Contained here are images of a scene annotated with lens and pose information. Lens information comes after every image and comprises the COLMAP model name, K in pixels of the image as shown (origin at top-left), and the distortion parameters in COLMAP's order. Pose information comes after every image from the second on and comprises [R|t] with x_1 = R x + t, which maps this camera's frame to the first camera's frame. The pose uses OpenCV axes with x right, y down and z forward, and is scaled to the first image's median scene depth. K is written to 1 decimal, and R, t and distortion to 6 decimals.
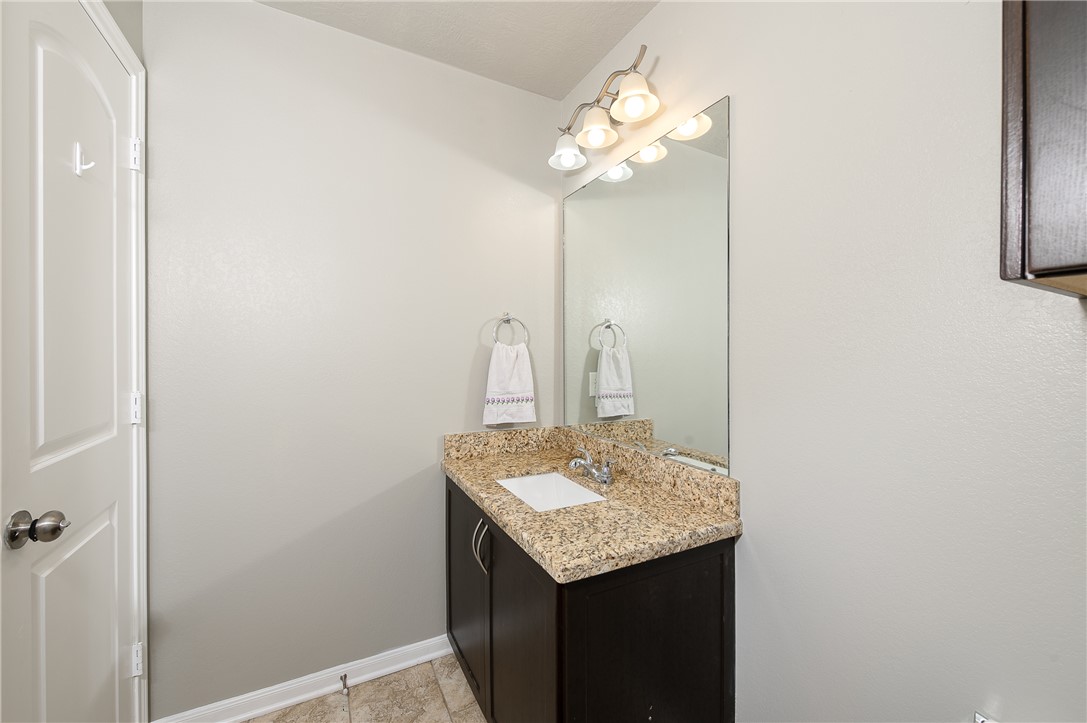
lens RADIAL K [[425.2, 0, 543.2], [0, 425.2, 357.0], [0, 0, 1]] dist [0.000459, -0.000393]
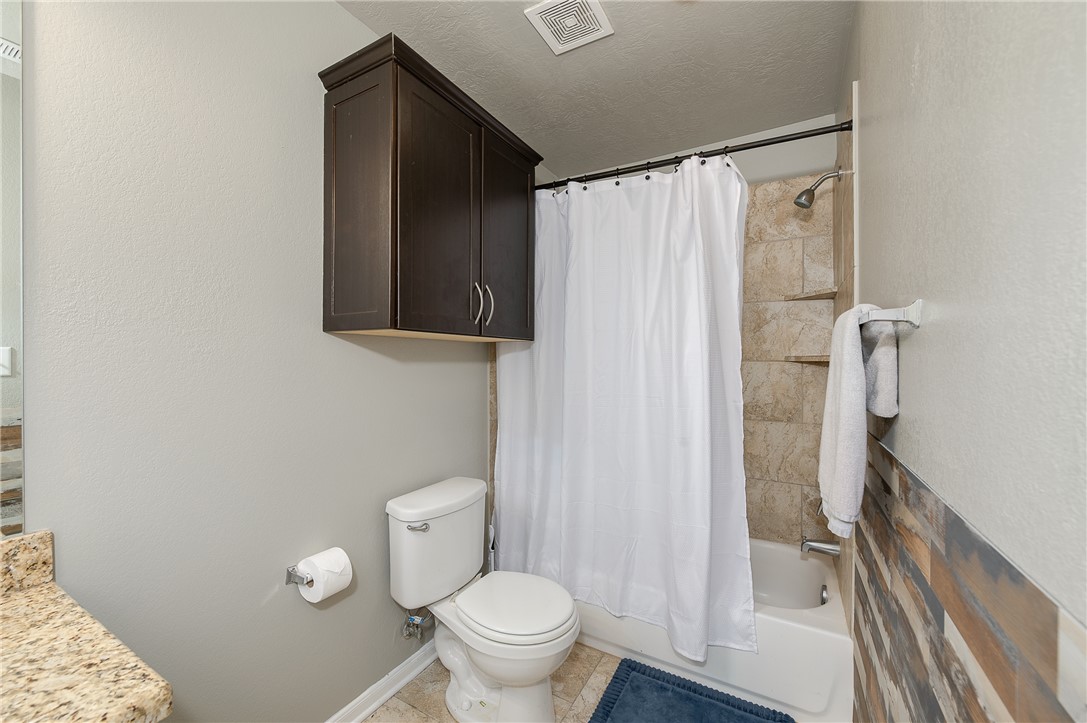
lens RADIAL K [[425.2, 0, 543.6], [0, 425.2, 359.0], [0, 0, 1]] dist [0.000459, -0.000393]
pose [[-0.535145, -0.004136, 0.844750, -0.663636], [0.002646, 0.999975, 0.006572, -0.005265], [-0.844756, 0.005752, -0.535120, 0.719982]]
